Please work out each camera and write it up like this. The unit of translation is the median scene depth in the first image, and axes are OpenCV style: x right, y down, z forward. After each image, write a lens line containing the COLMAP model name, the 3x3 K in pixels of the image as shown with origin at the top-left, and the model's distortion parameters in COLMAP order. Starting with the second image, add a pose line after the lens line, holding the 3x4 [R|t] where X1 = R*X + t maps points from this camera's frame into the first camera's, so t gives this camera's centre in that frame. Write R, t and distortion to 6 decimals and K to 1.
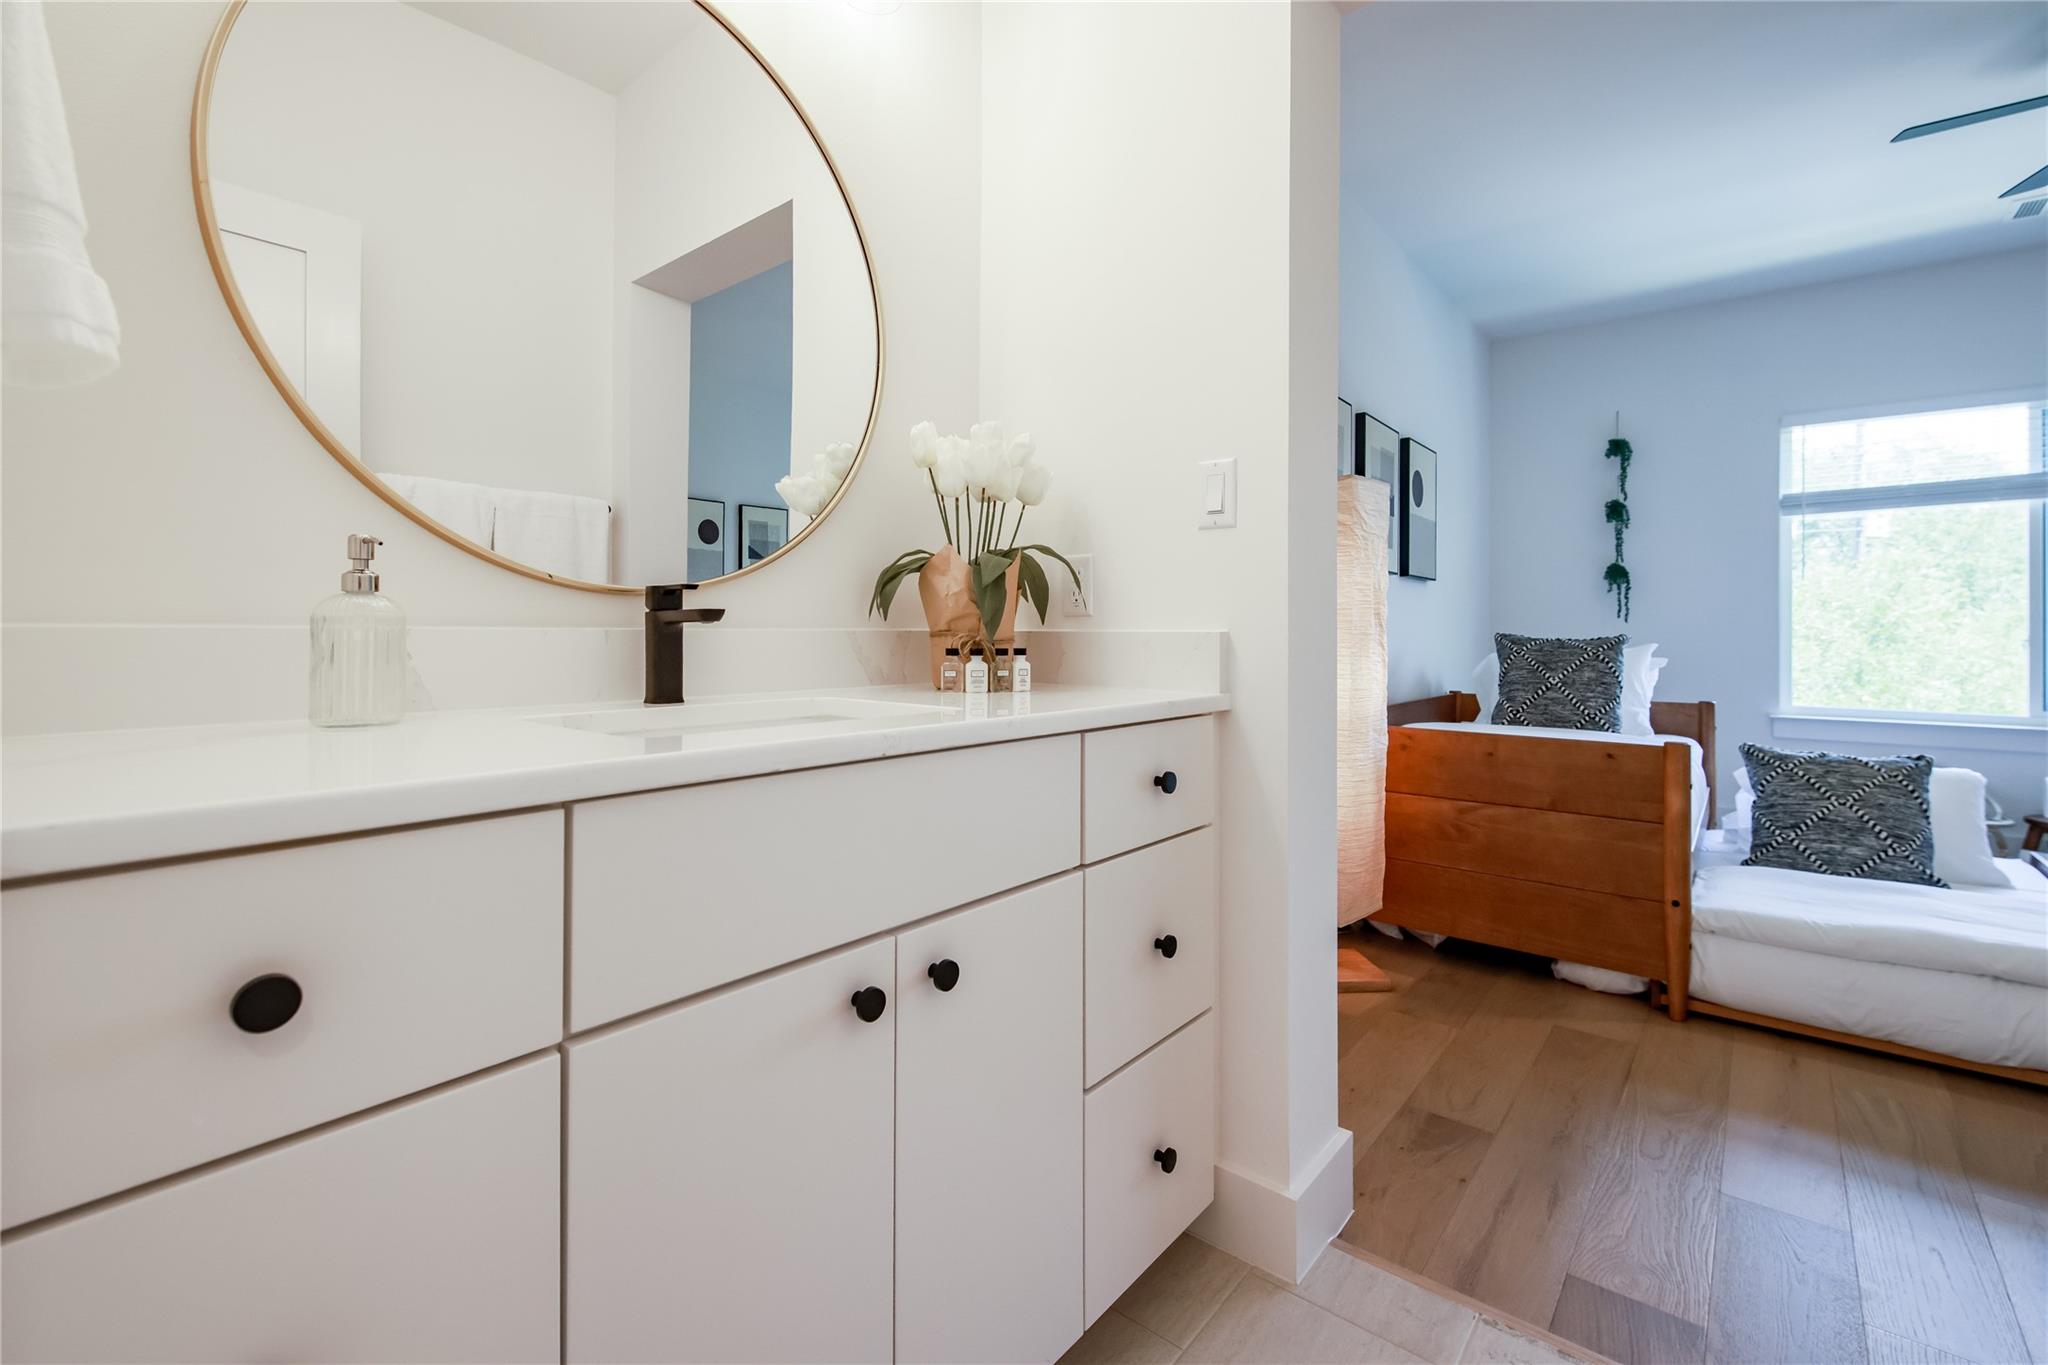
lens RADIAL K [[874.7, 0, 1036.8], [0, 874.7, 609.2], [0, 0, 1]] dist [0.003159, 0.000031]
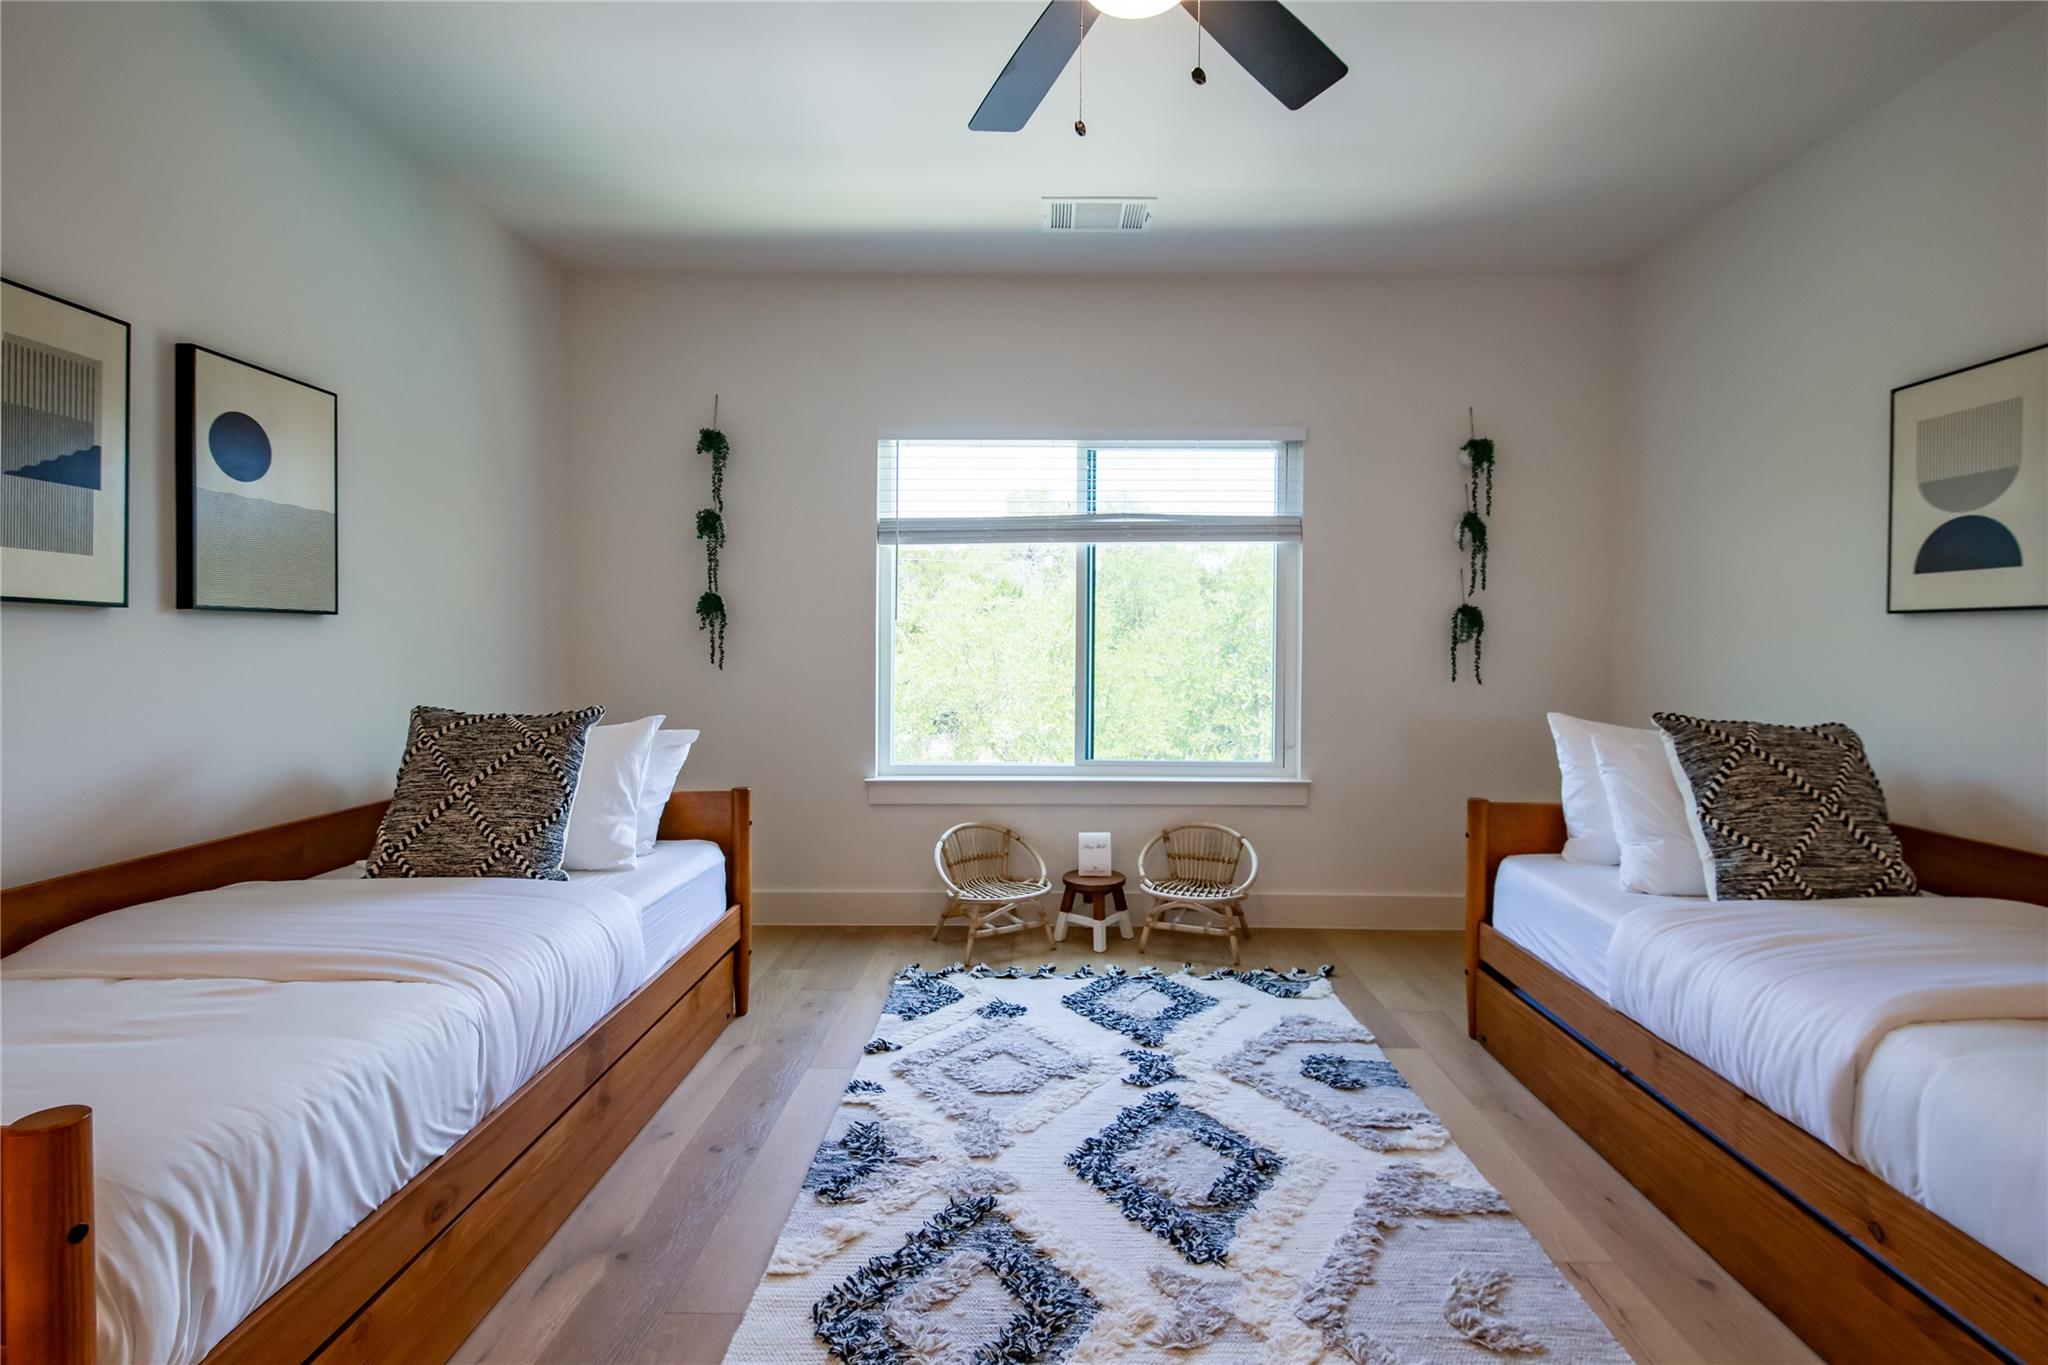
lens RADIAL K [[874.7, 0, 1036.8], [0, 874.7, 609.2], [0, 0, 1]] dist [0.003159, 0.000031]
pose [[0.773588, 0.018474, 0.633420, 0.437953], [-0.010518, 0.999812, -0.016314, -0.030717], [-0.633602, 0.005959, 0.773636, 0.249192]]
